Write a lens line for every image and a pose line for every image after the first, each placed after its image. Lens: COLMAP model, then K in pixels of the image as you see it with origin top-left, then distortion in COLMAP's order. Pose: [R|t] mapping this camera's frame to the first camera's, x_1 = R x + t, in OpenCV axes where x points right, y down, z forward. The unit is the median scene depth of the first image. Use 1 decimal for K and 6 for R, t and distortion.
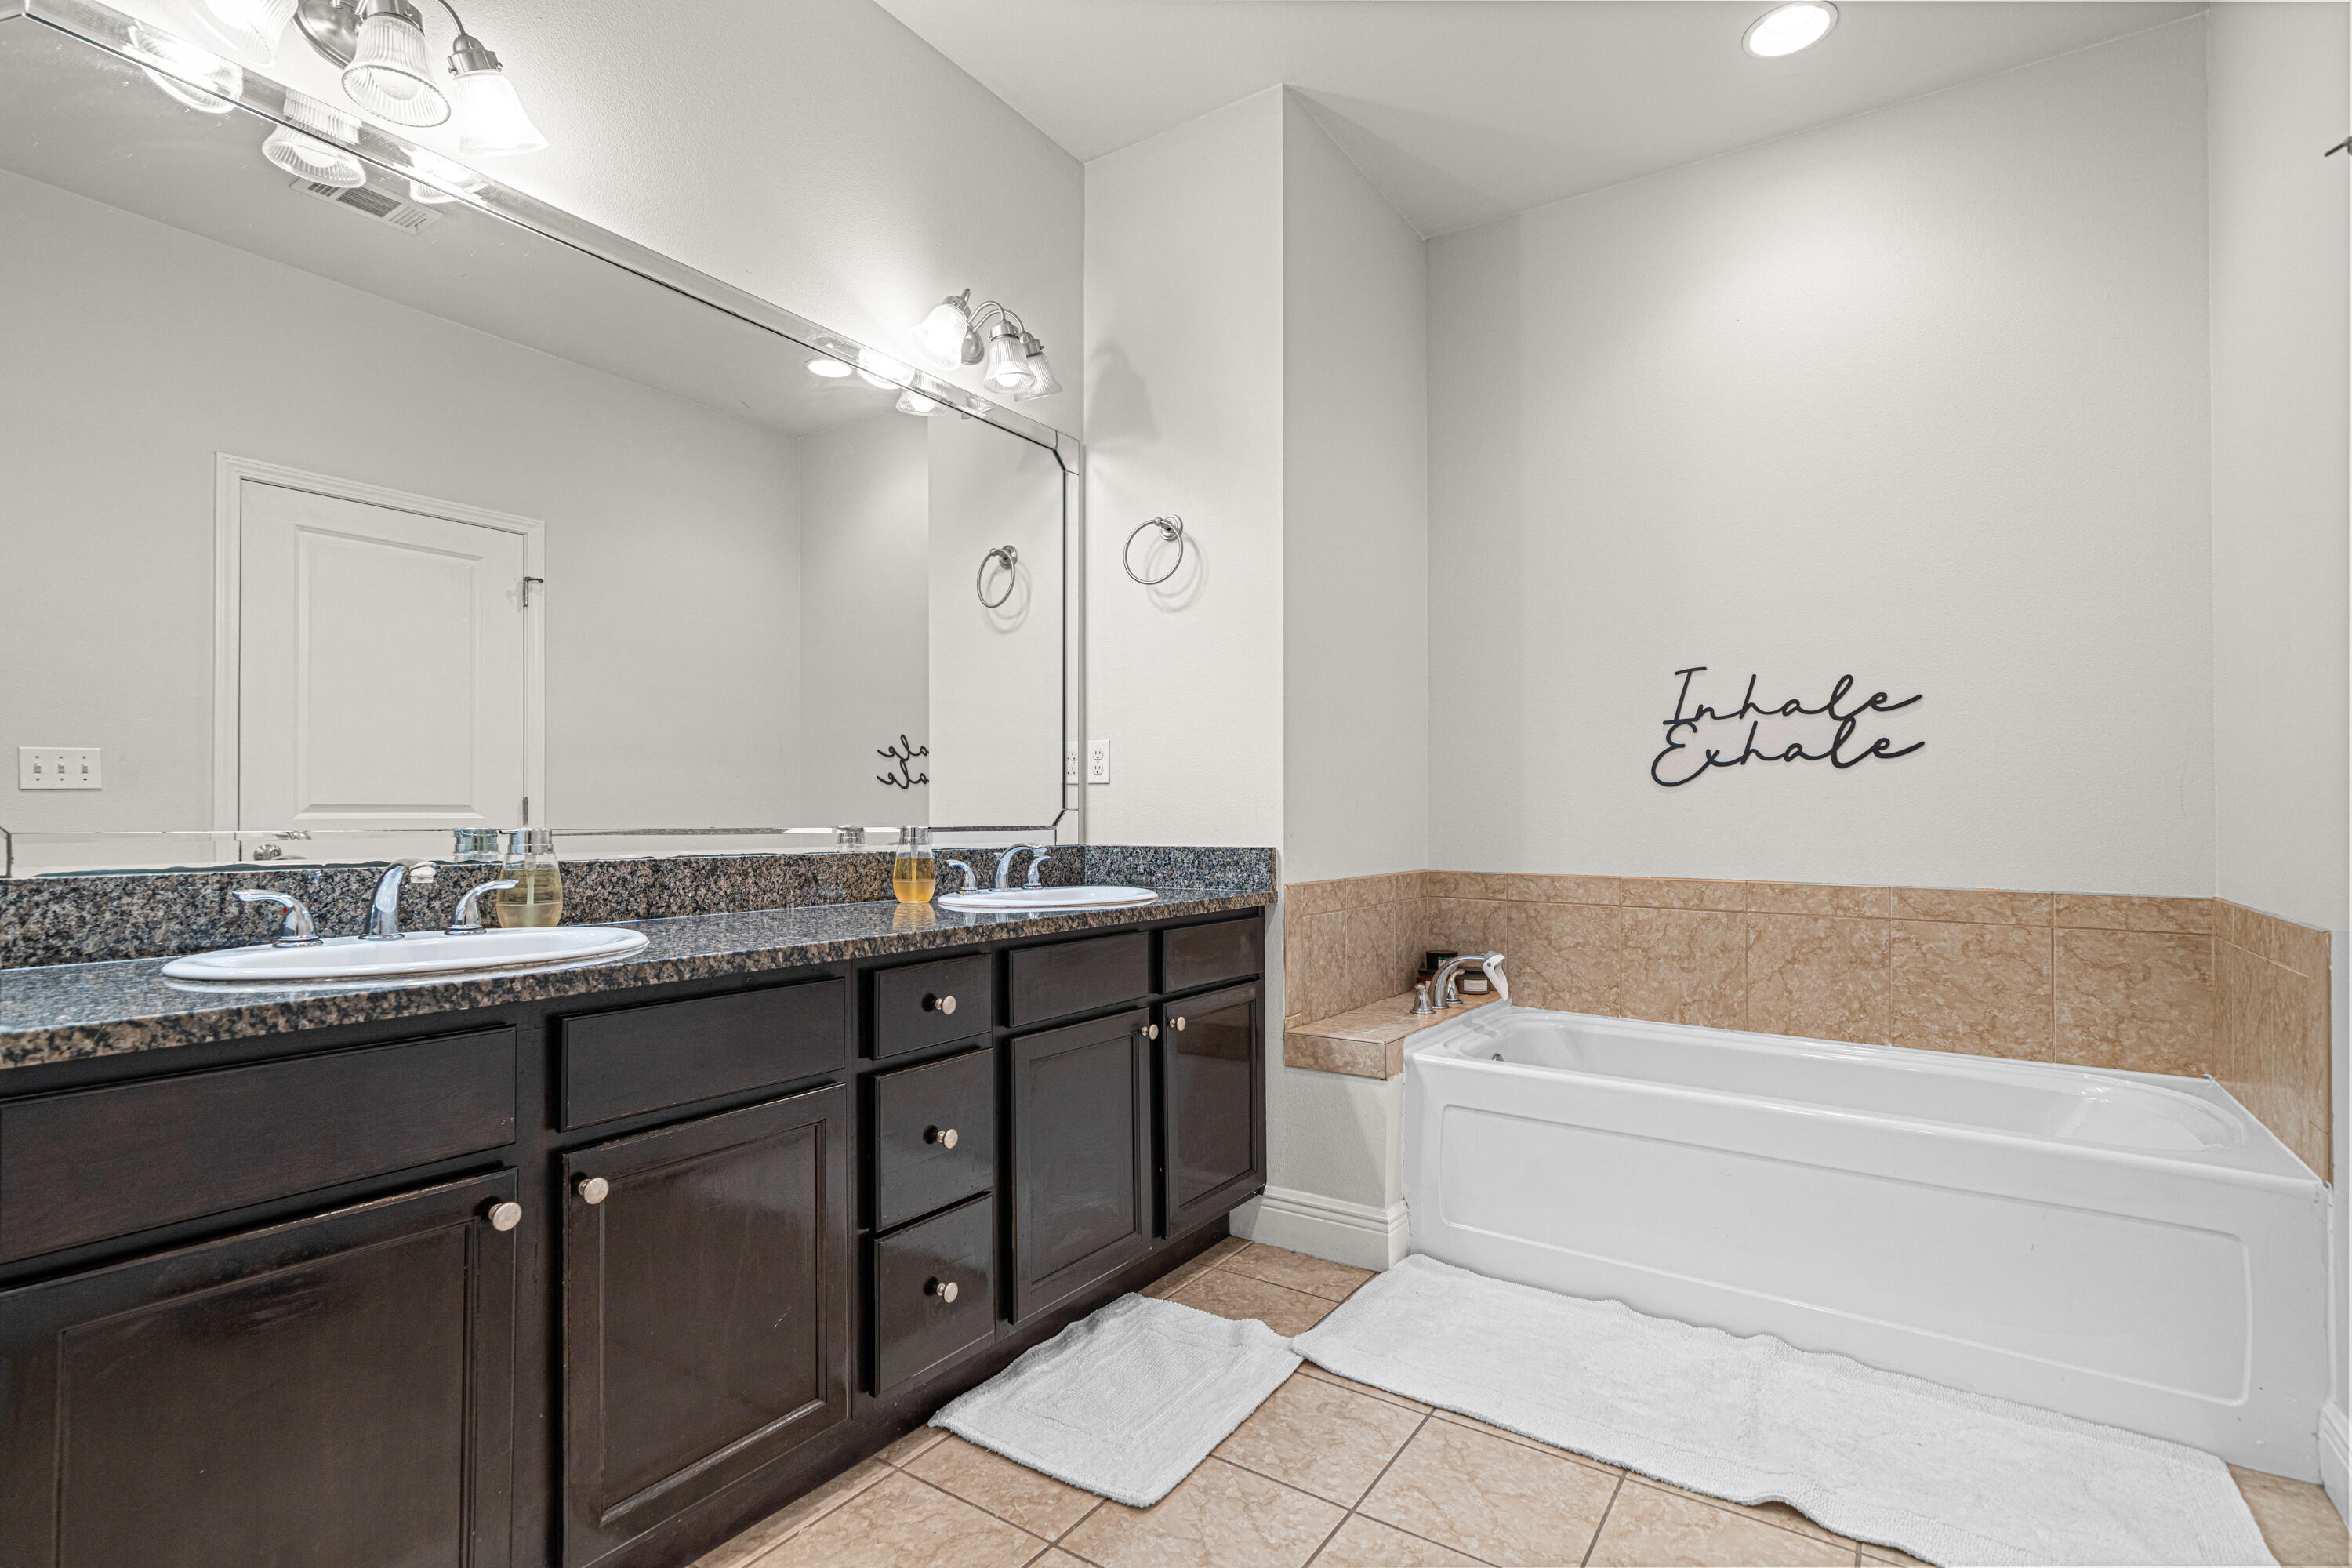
lens RADIAL K [[1108.3, 0, 1176.1], [0, 1108.3, 787.5], [0, 0, 1]] dist [0.000688, 0.001168]
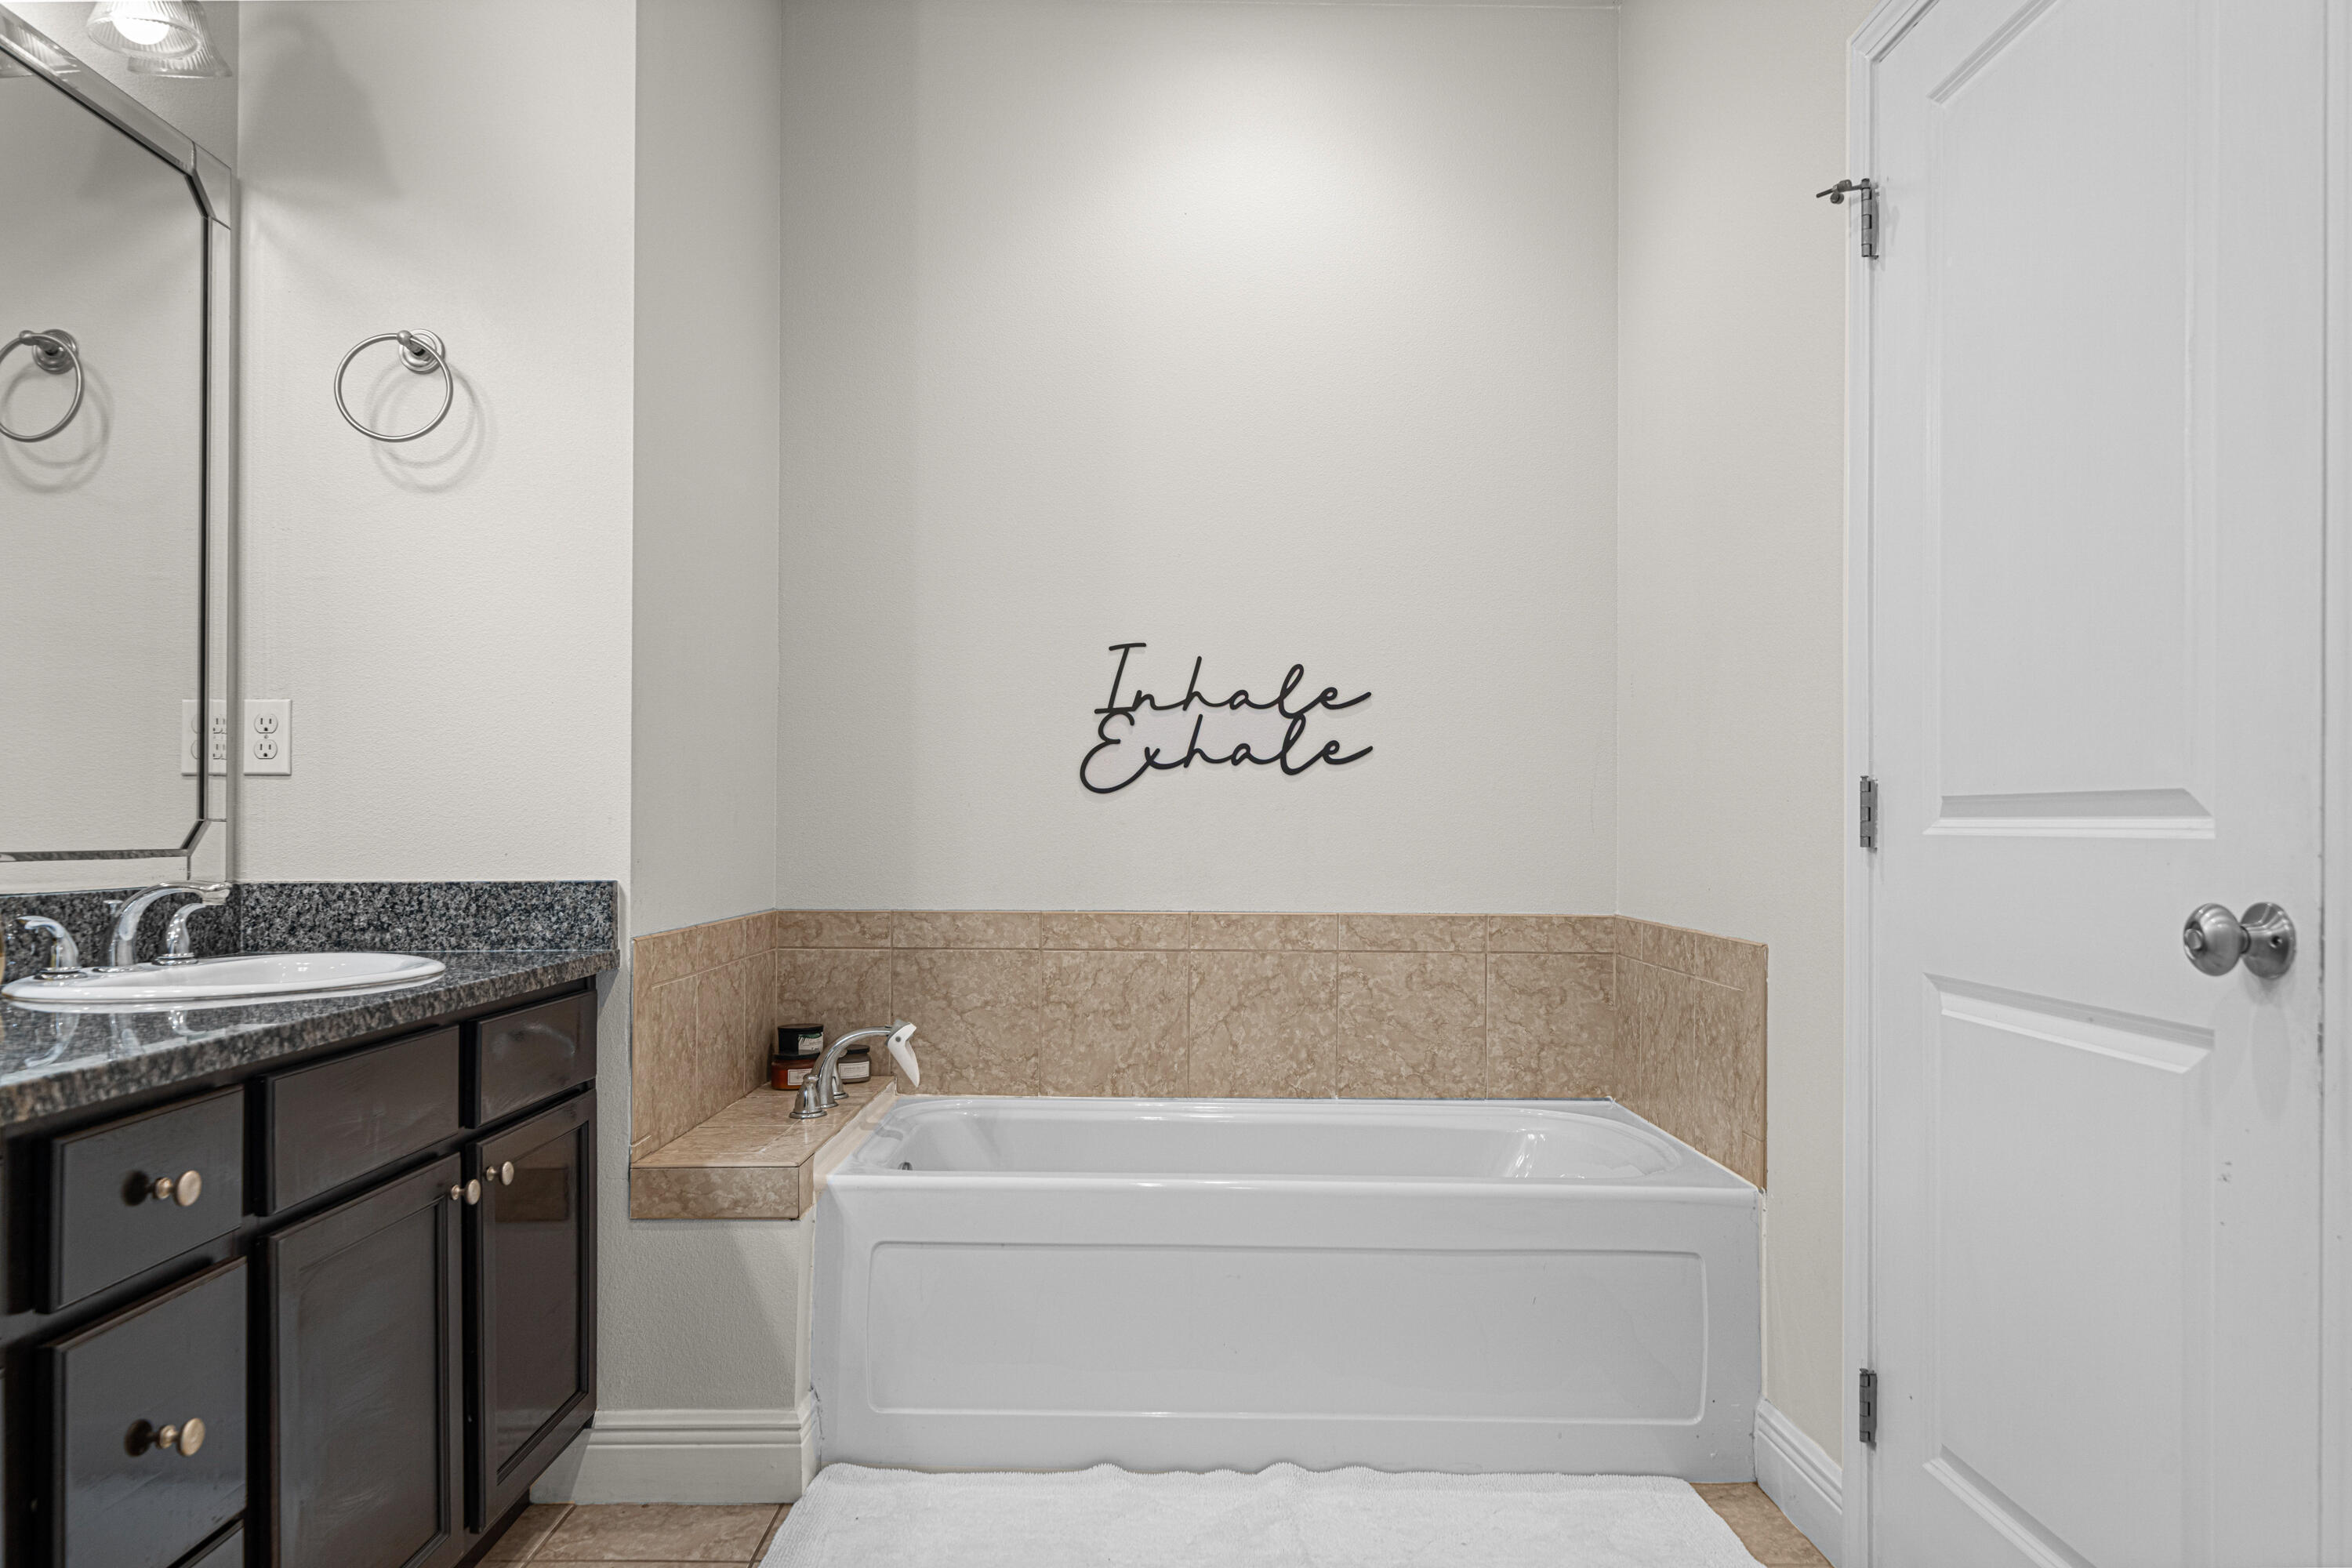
lens RADIAL K [[1577.9, 0, 1174.8], [0, 1577.9, 795.3], [0, 0, 1]] dist [0.003674, 0.000659]
pose [[0.823993, 0.013054, 0.566449, -0.163011], [-0.016441, 0.999864, 0.000874, -0.001578], [-0.566361, -0.010033, 0.824096, 0.066533]]
